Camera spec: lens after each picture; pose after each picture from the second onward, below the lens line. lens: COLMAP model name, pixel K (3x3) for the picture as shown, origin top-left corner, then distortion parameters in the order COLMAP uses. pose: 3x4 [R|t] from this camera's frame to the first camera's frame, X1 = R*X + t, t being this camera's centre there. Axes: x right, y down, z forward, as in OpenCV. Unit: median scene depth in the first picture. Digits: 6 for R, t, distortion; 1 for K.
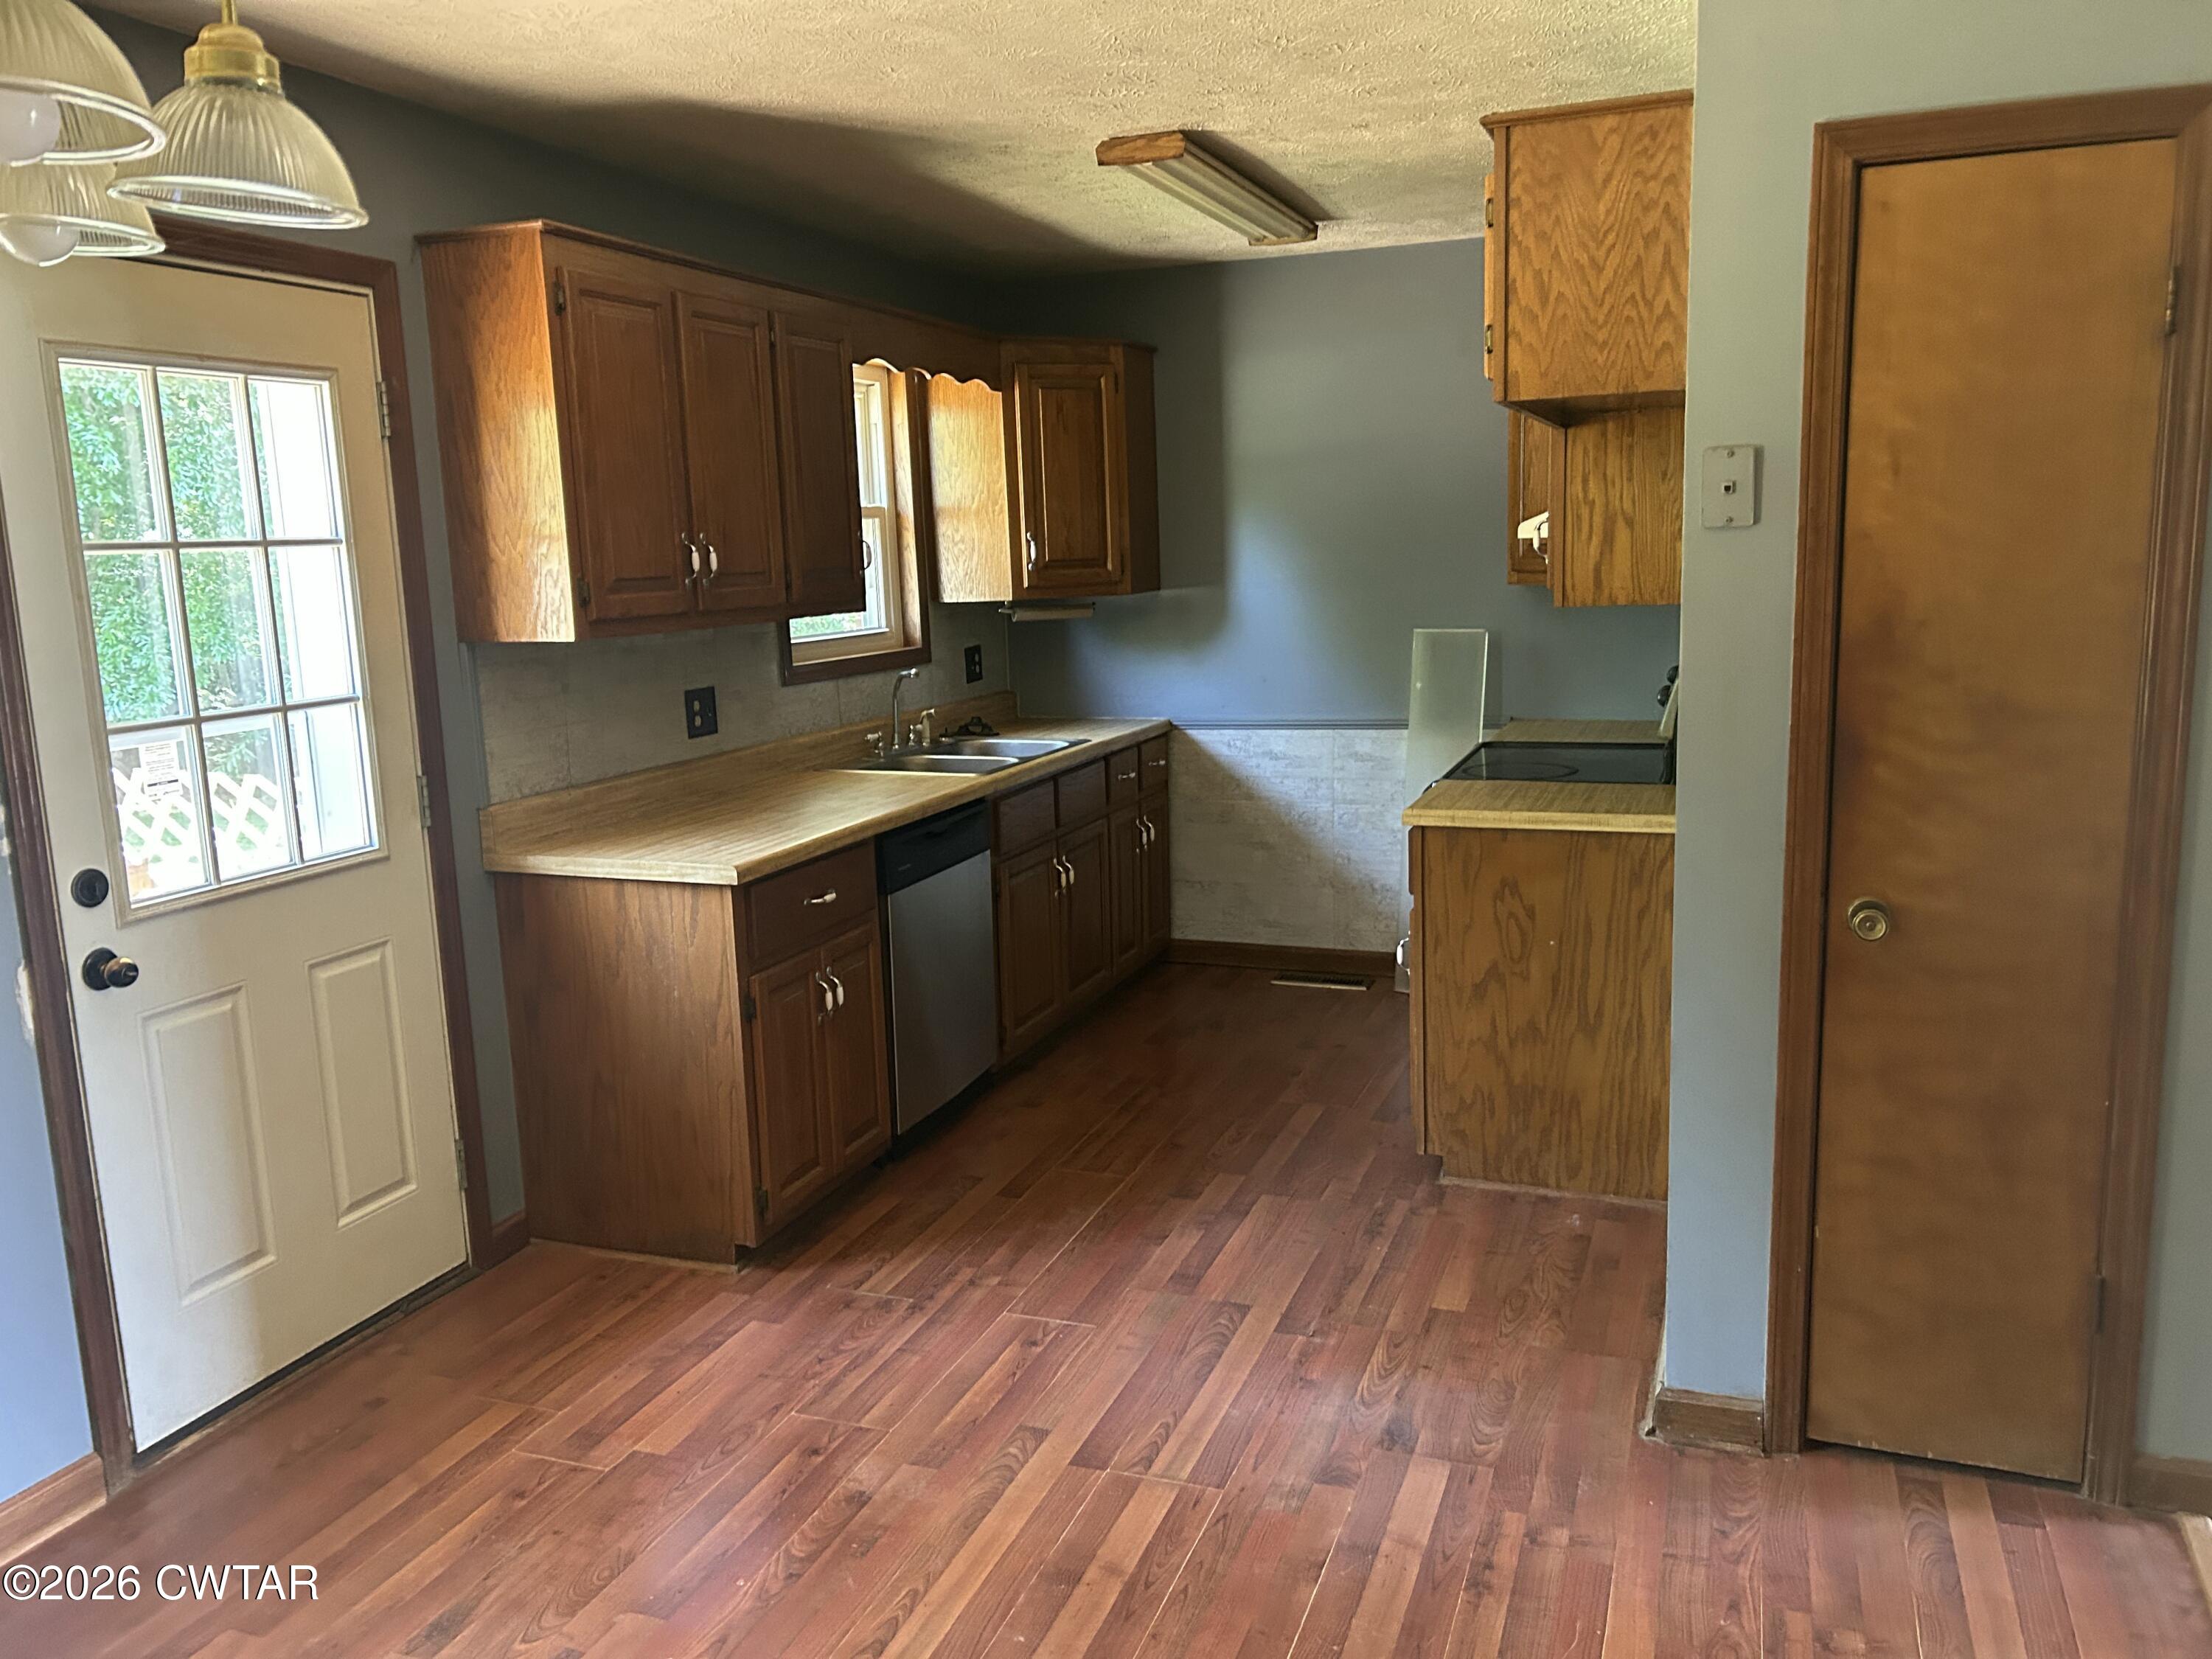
lens RADIAL K [[1687.0, 0, 1089.9], [0, 1687.0, 821.6], [0, 0, 1]] dist [0.097249, -0.095780]
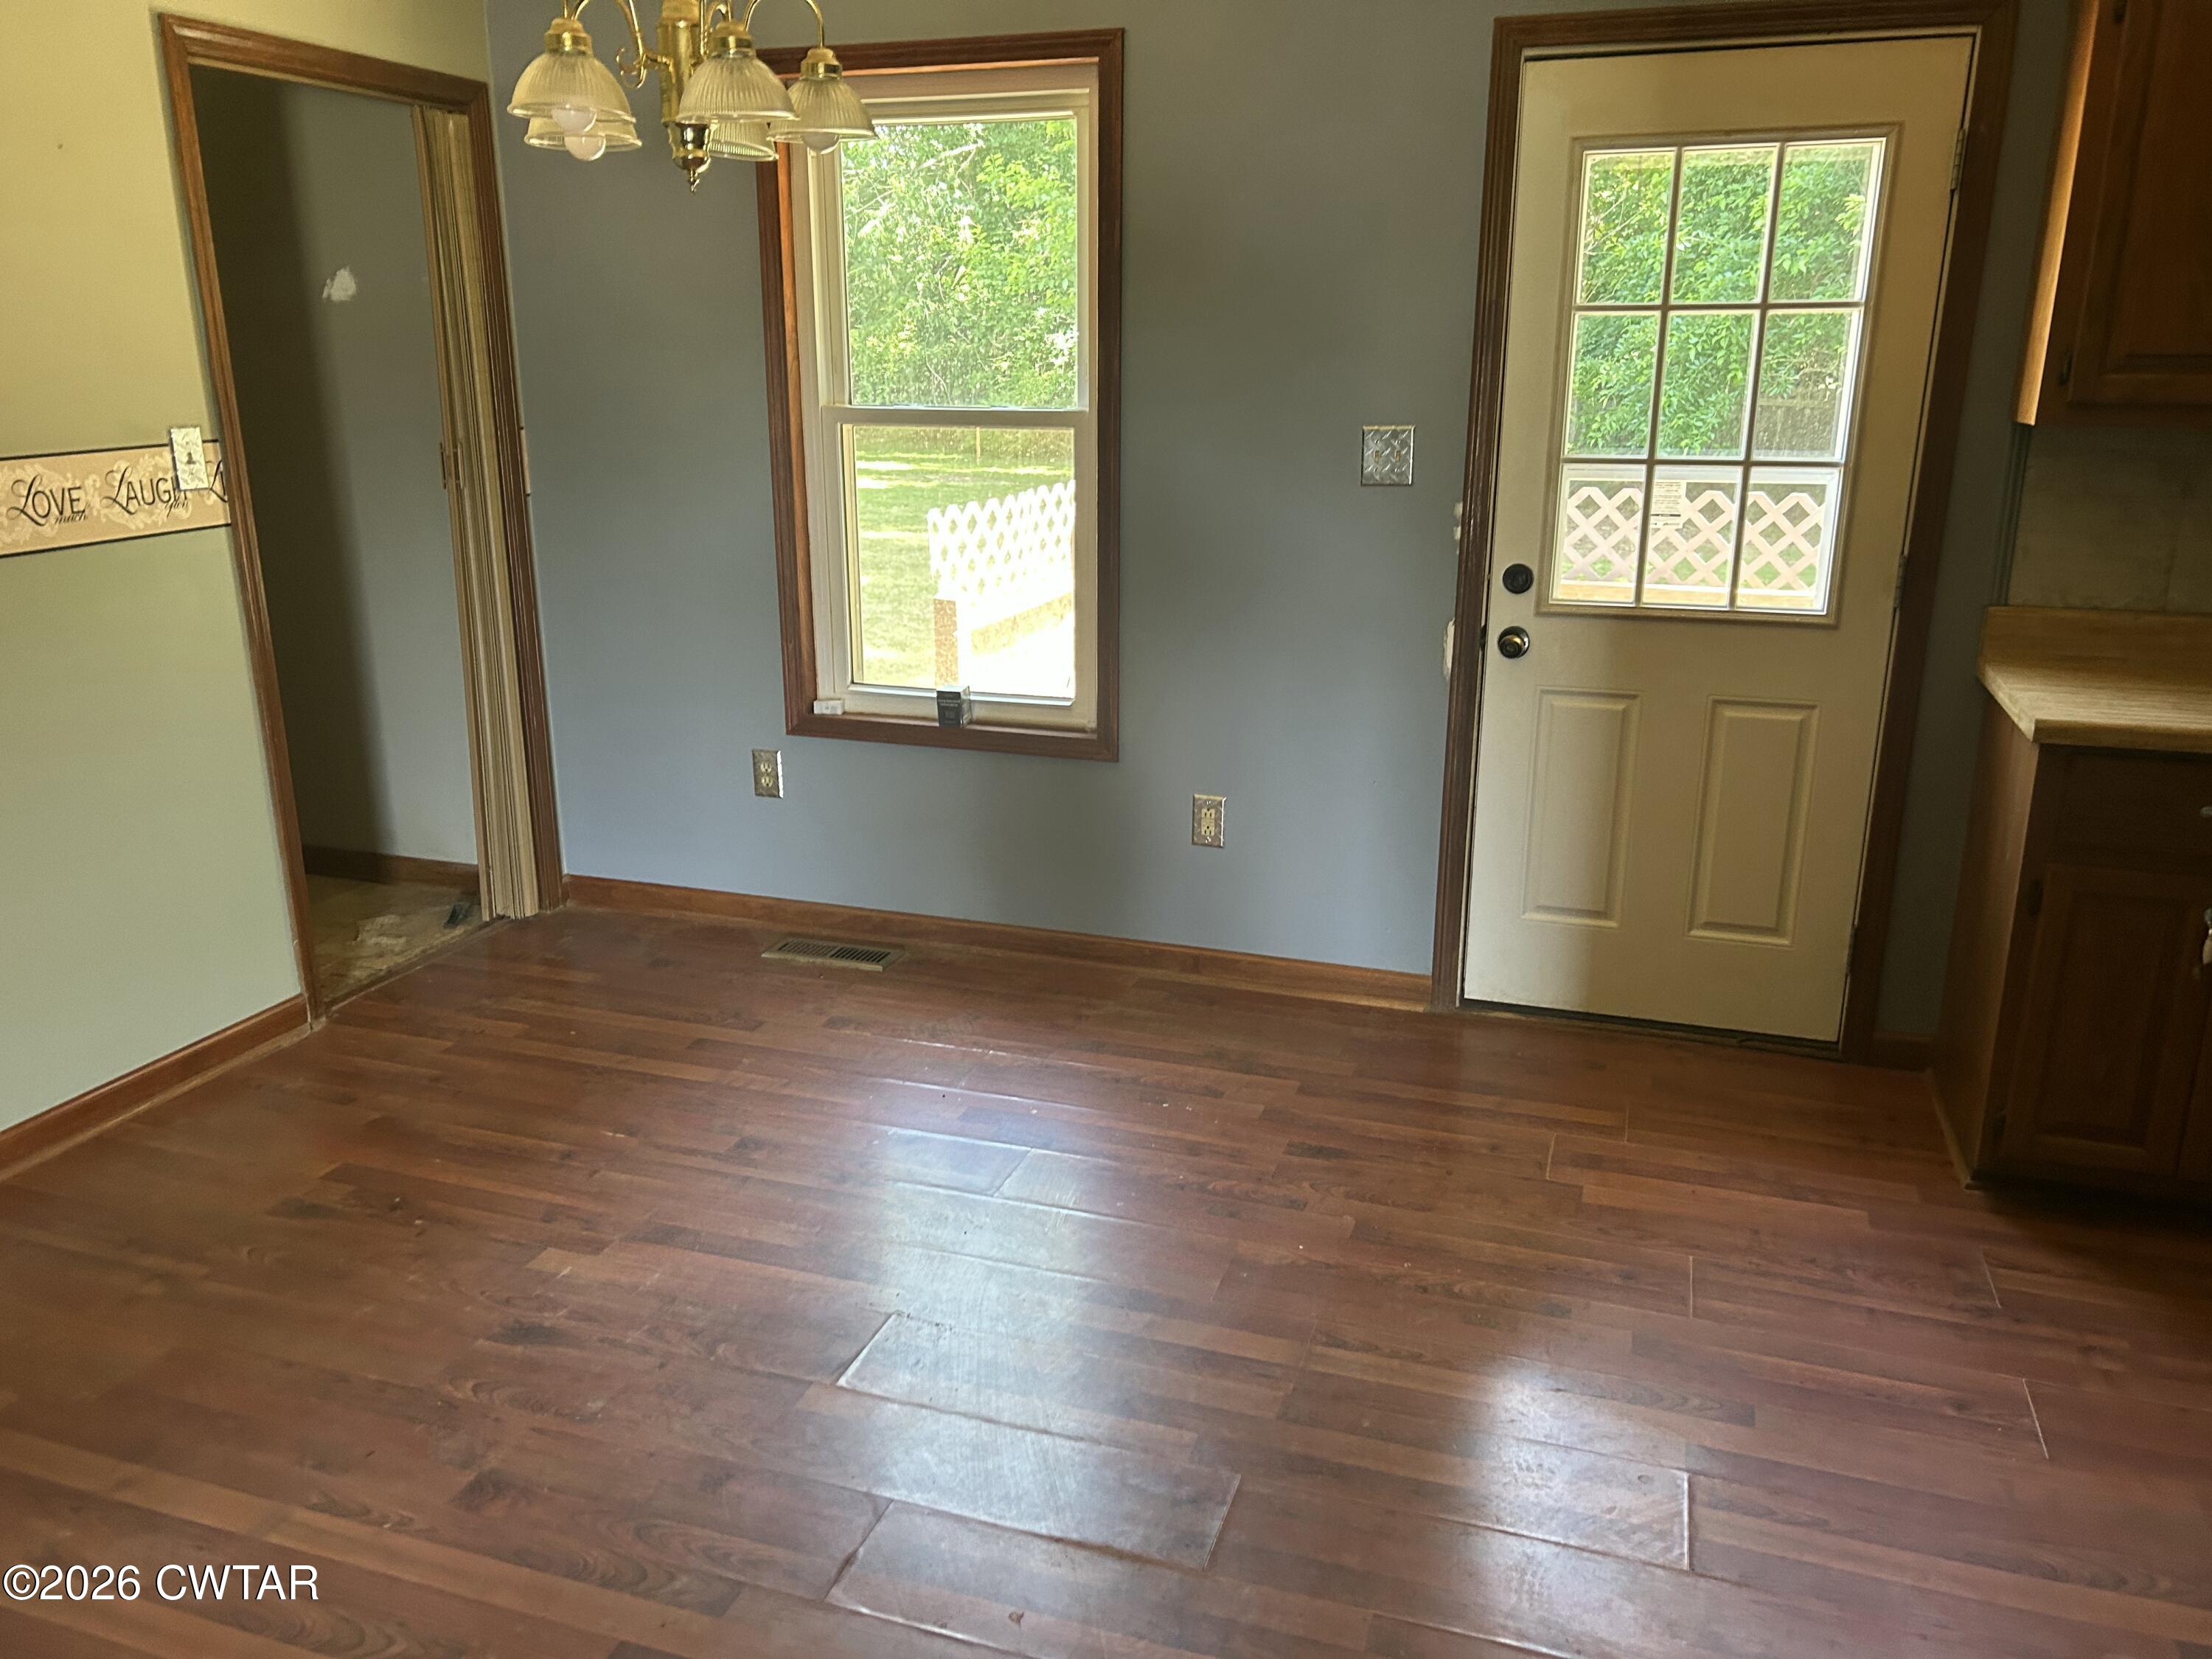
lens RADIAL K [[1687.0, 0, 1089.9], [0, 1687.0, 821.6], [0, 0, 1]] dist [0.097249, -0.095780]
pose [[0.043219, 0.304707, -0.951465, 0.615950], [-0.172121, 0.940386, 0.293341, -0.098645], [0.984127, 0.151089, 0.093089, 0.520476]]
